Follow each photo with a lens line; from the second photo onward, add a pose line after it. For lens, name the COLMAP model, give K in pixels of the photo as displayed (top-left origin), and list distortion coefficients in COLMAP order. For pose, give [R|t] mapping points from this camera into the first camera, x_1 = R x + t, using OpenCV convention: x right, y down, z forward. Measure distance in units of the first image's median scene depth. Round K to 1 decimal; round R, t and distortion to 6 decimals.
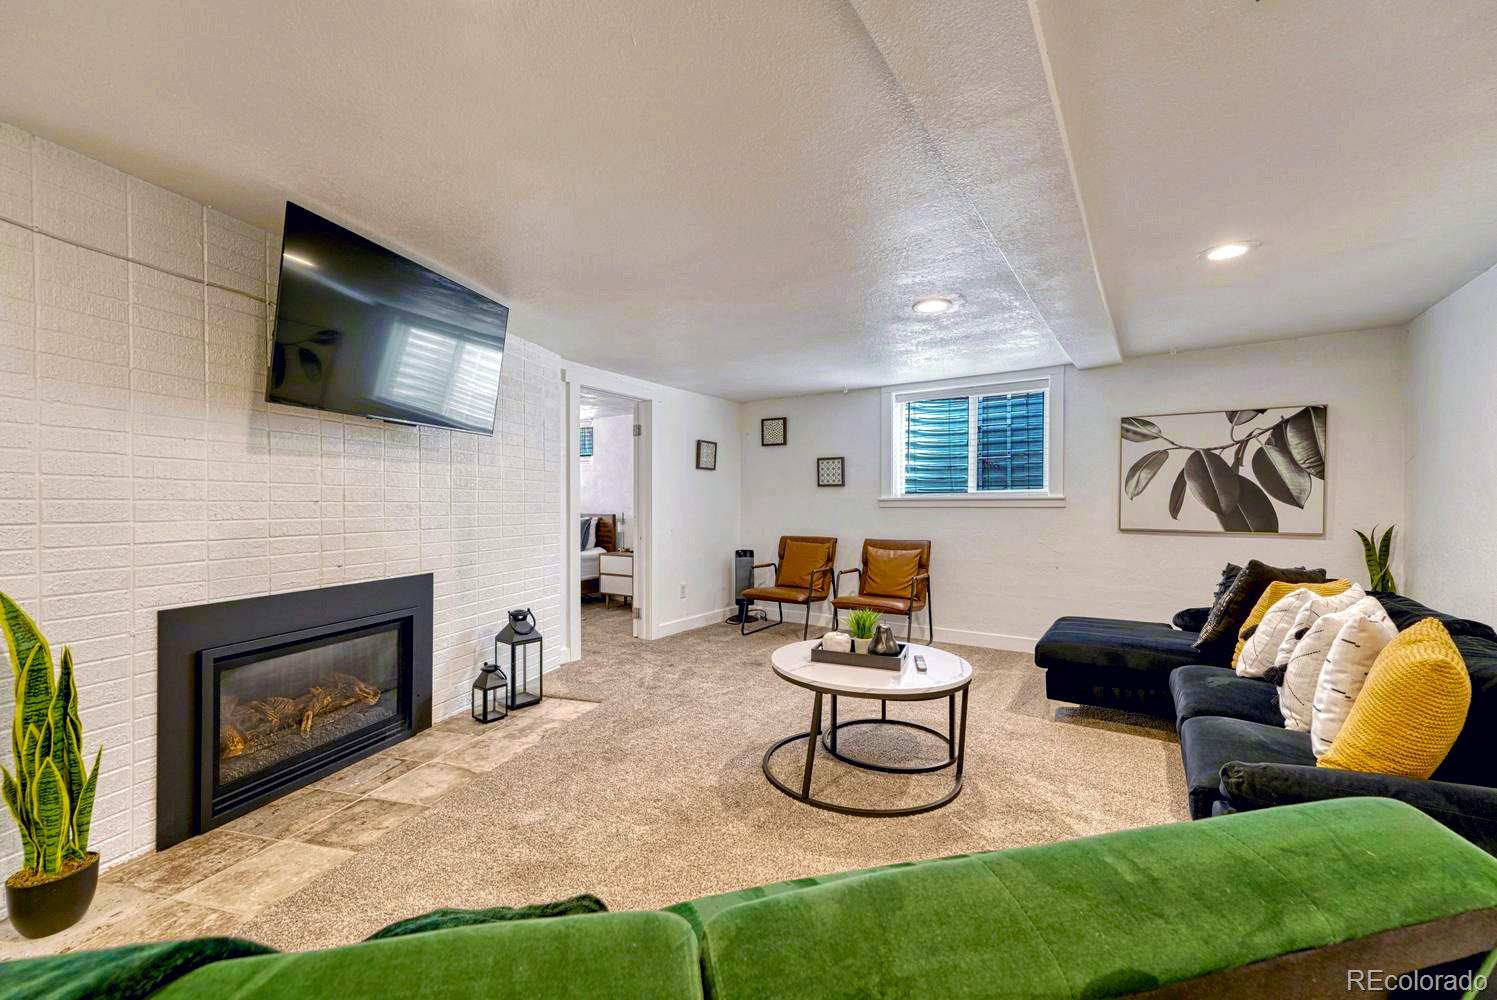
lens RADIAL K [[603.9, 0, 745.0], [0, 603.9, 511.5], [0, 0, 1]] dist [0.001004, 0.000239]
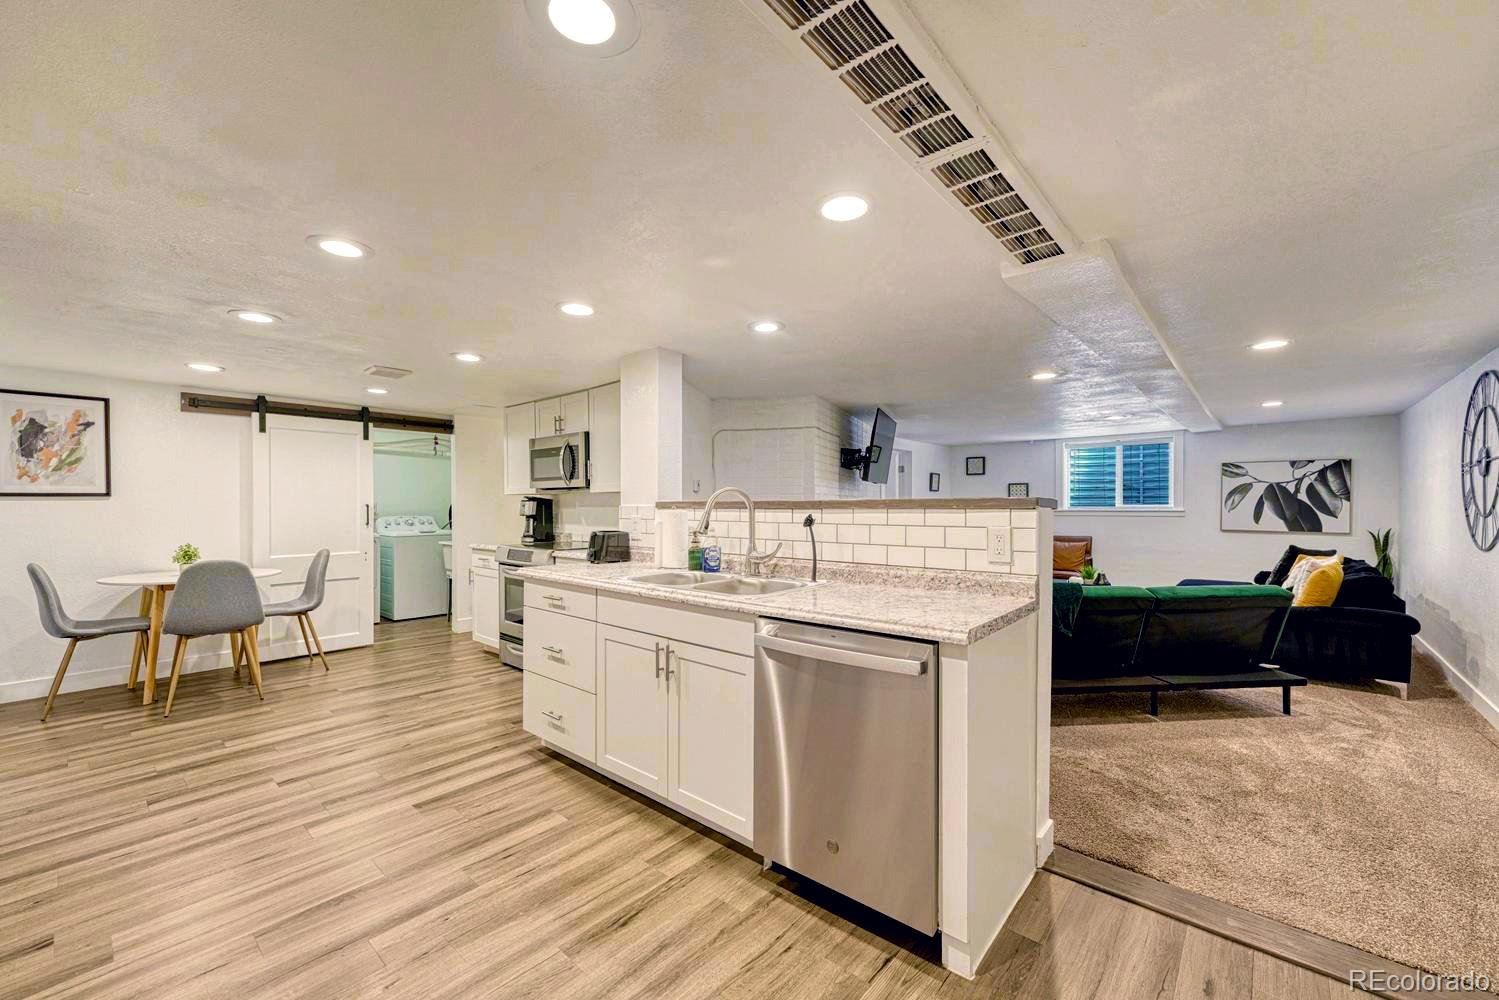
lens RADIAL K [[593.2, 0, 748.8], [0, 593.2, 507.2], [0, 0, 1]] dist [0.011074, 0.000929]
pose [[0.992259, -0.002159, -0.124166, -0.504991], [0.001353, 0.999977, -0.006571, -0.025722], [0.124177, 0.006352, 0.992240, -0.860344]]
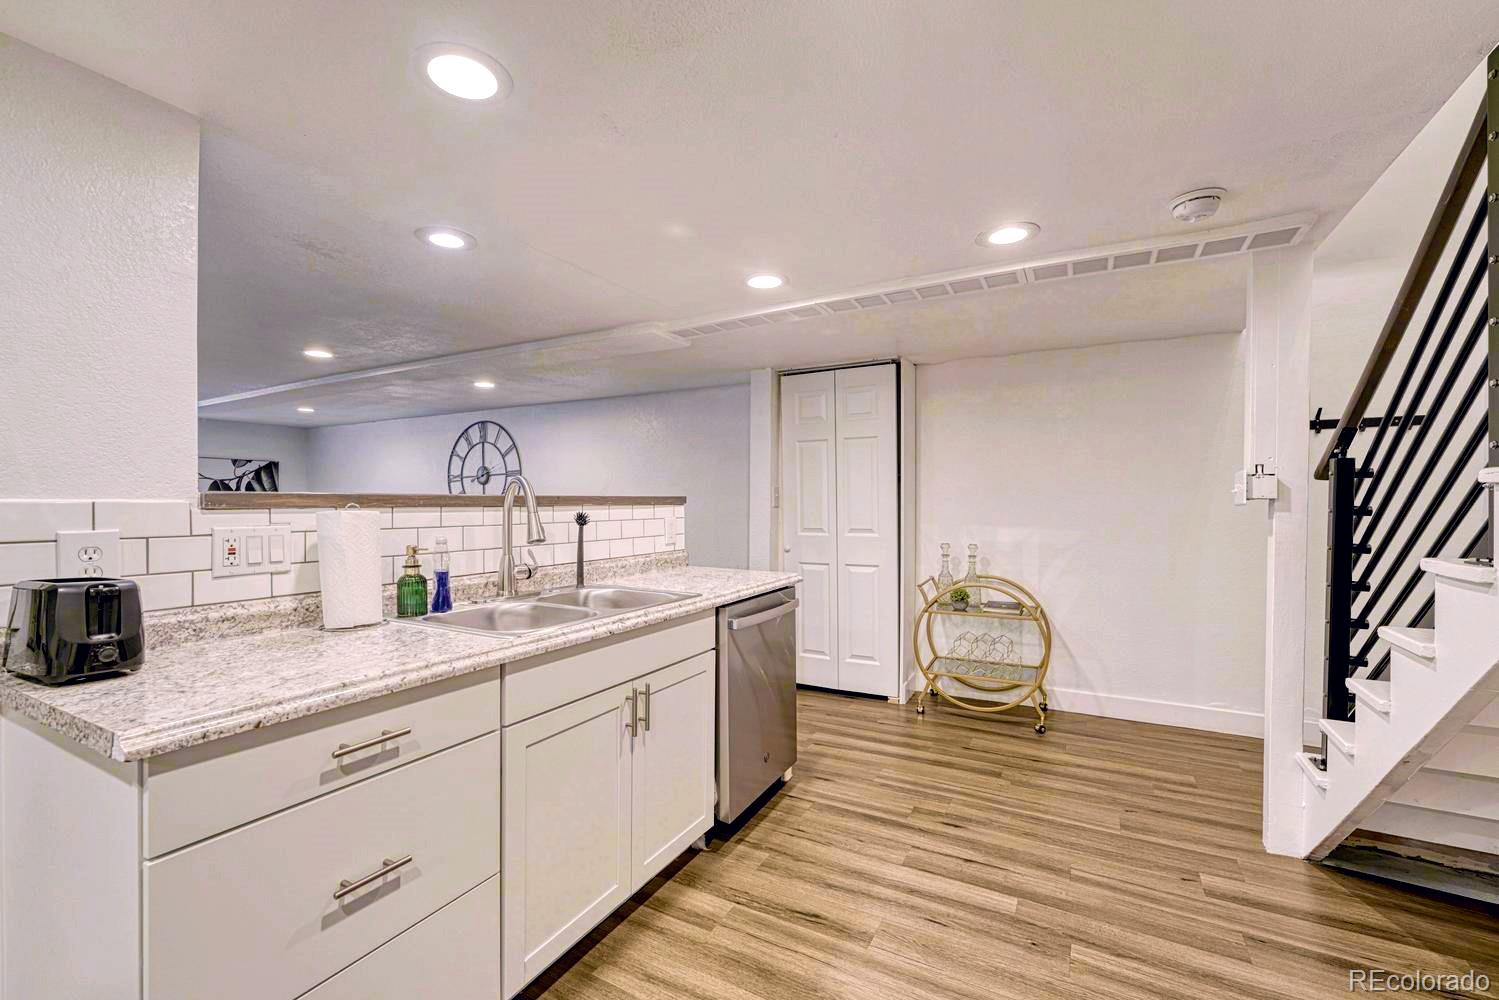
lens RADIAL K [[630.2, 0, 744.2], [0, 630.2, 505.6], [0, 0, 1]] dist [-0.000171, 0.000066]
pose [[-0.084396, -0.007592, 0.996403, -1.137769], [0.009449, 0.999920, 0.008419, -0.031821], [-0.996388, 0.010126, -0.084317, -0.322711]]
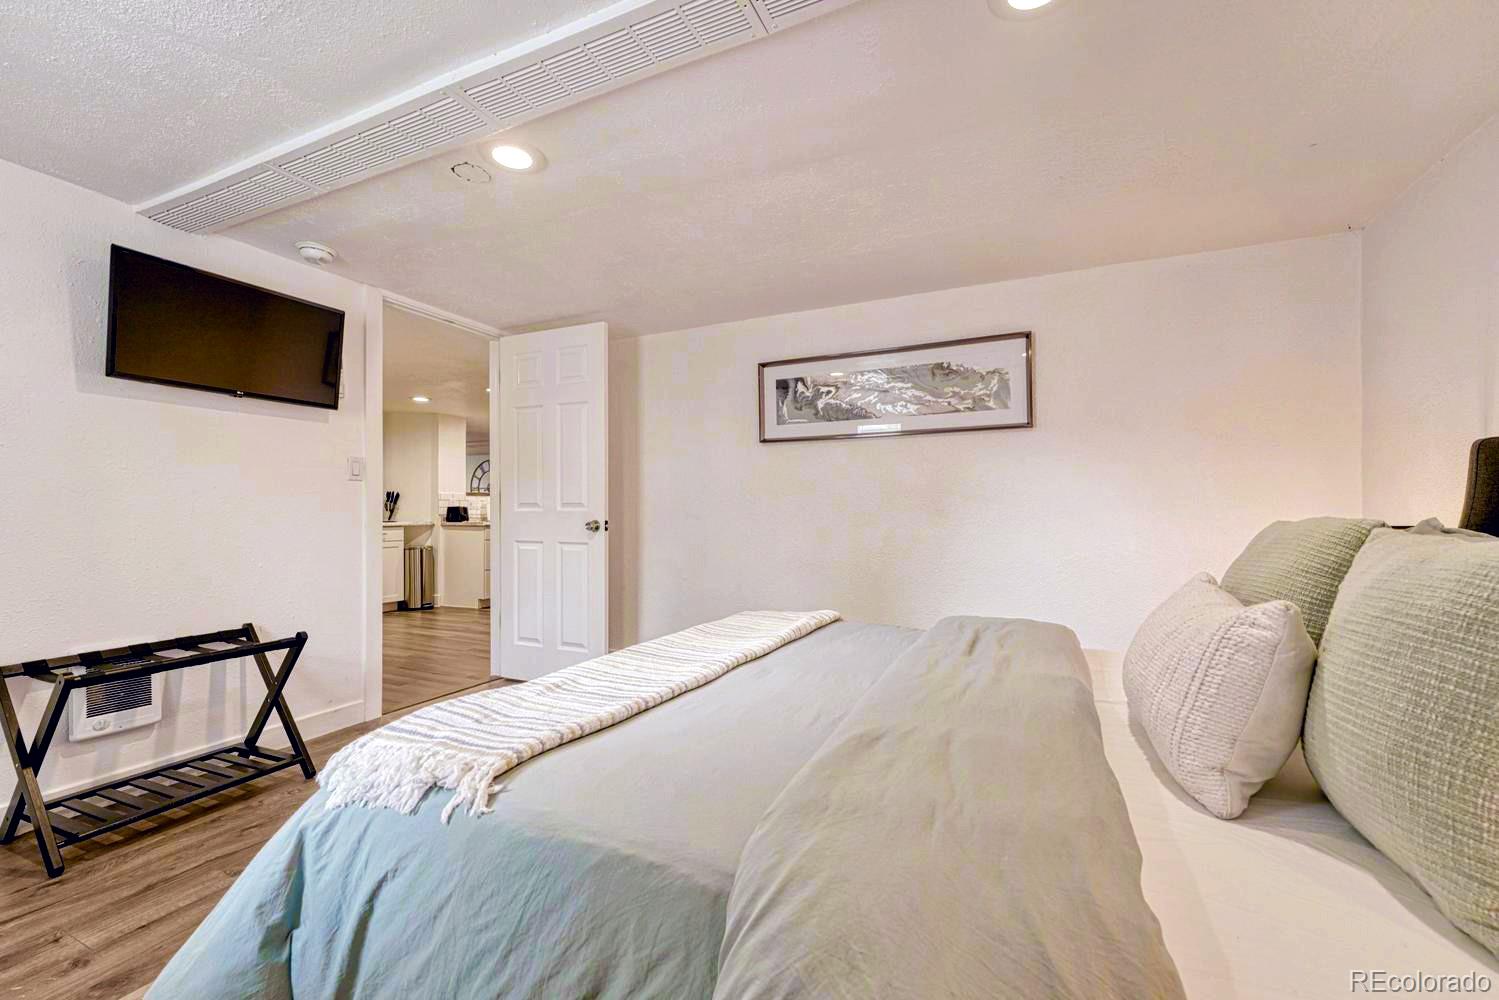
lens RADIAL K [[604.7, 0, 746.0], [0, 604.7, 511.5], [0, 0, 1]] dist [0.001004, 0.000239]
pose [[-0.160326, -0.000925, 0.987064, -2.636920], [0.009694, 0.999950, 0.002511, 0.021454], [-0.987017, 0.009971, -0.160309, -0.563093]]
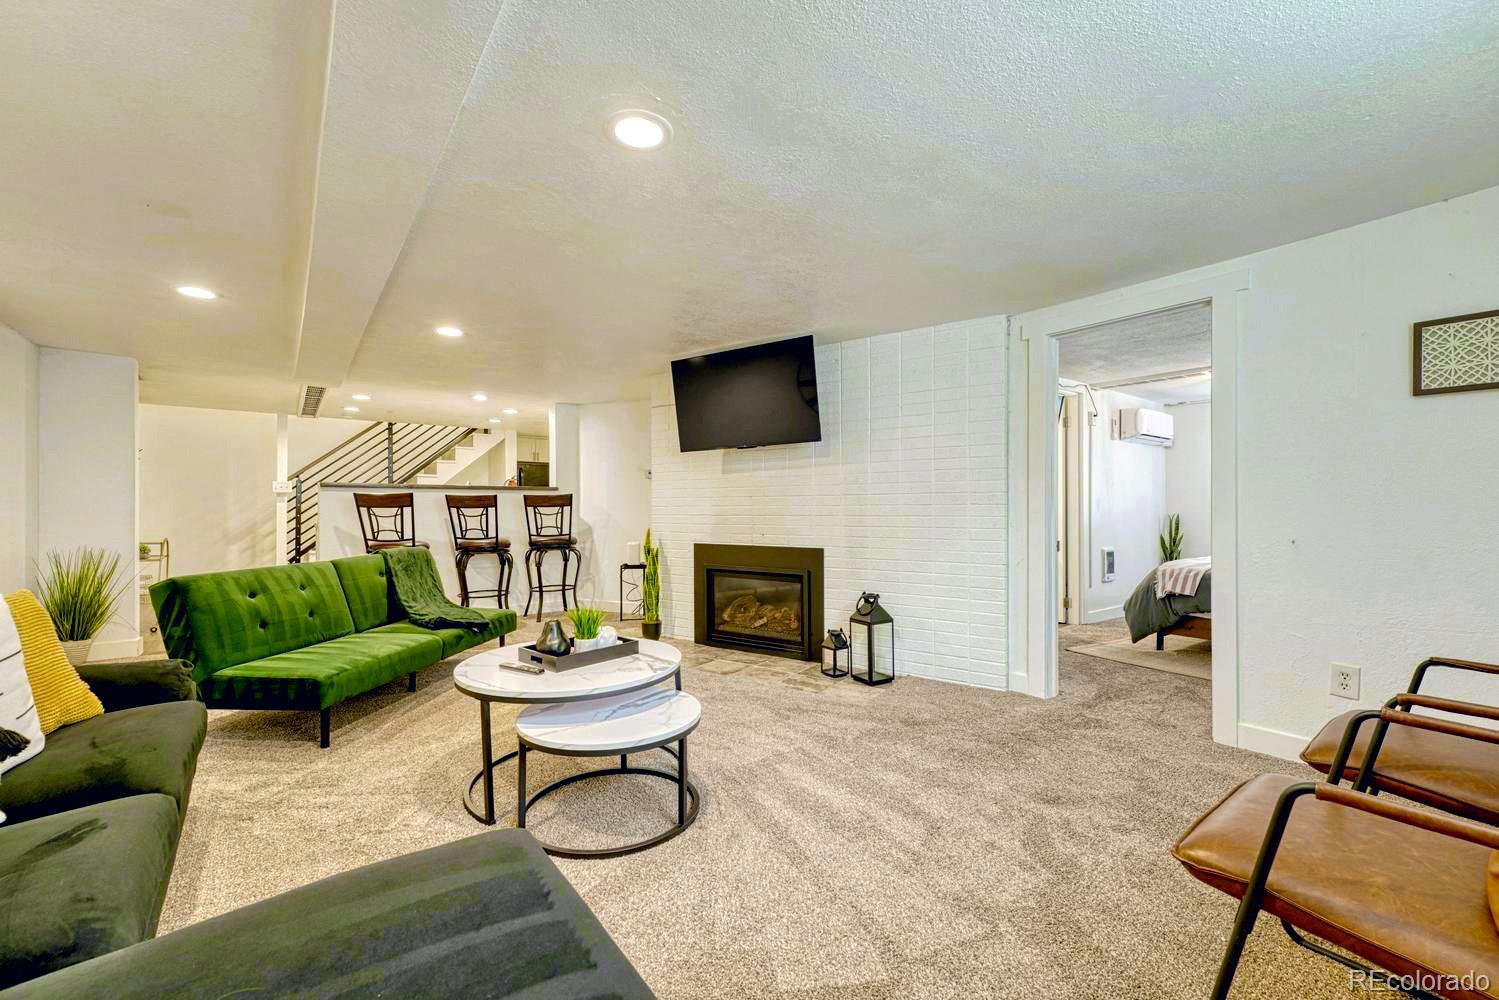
lens RADIAL K [[610.5, 0, 750.2], [0, 610.5, 505.9], [0, 0, 1]] dist [0.007301, -0.000079]
pose [[-0.331471, -0.008850, -0.943424, 0.630364], [-0.010537, 0.999928, -0.005678, 0.012766], [0.943407, 0.008059, -0.331540, 1.002509]]
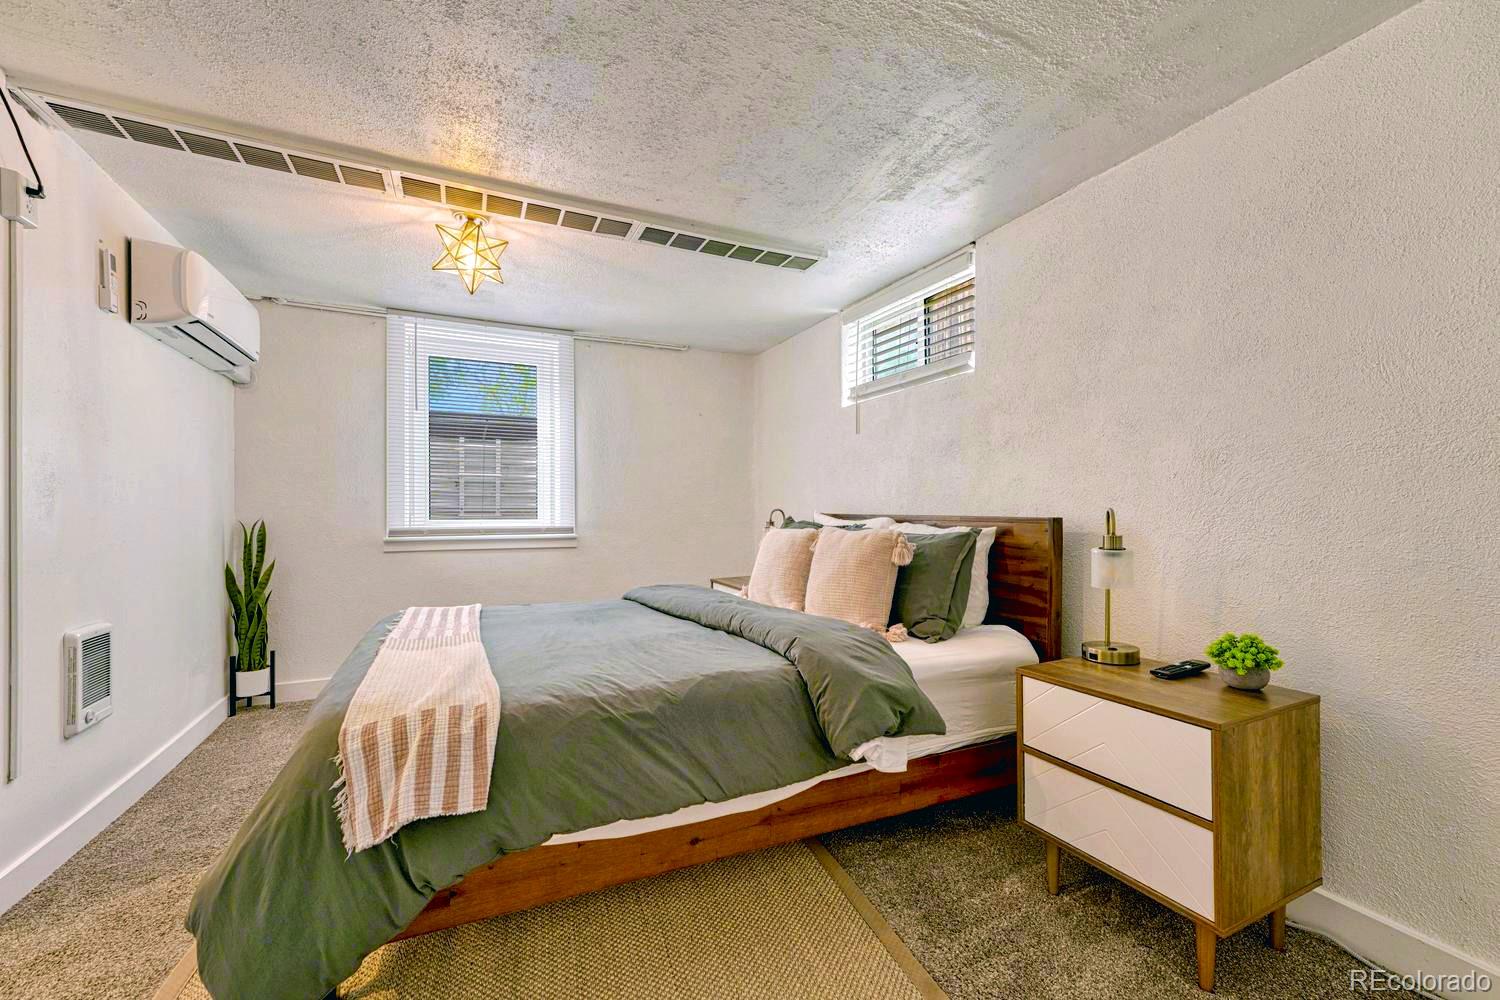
lens RADIAL K [[605.1, 0, 746.5], [0, 605.1, 511.5], [0, 0, 1]] dist [0.001004, 0.000239]
pose [[0.859529, -0.003743, -0.511073, -0.342423], [-0.001106, 0.999957, -0.009183, 0.009247], [0.511085, 0.008459, 0.859488, 1.178988]]
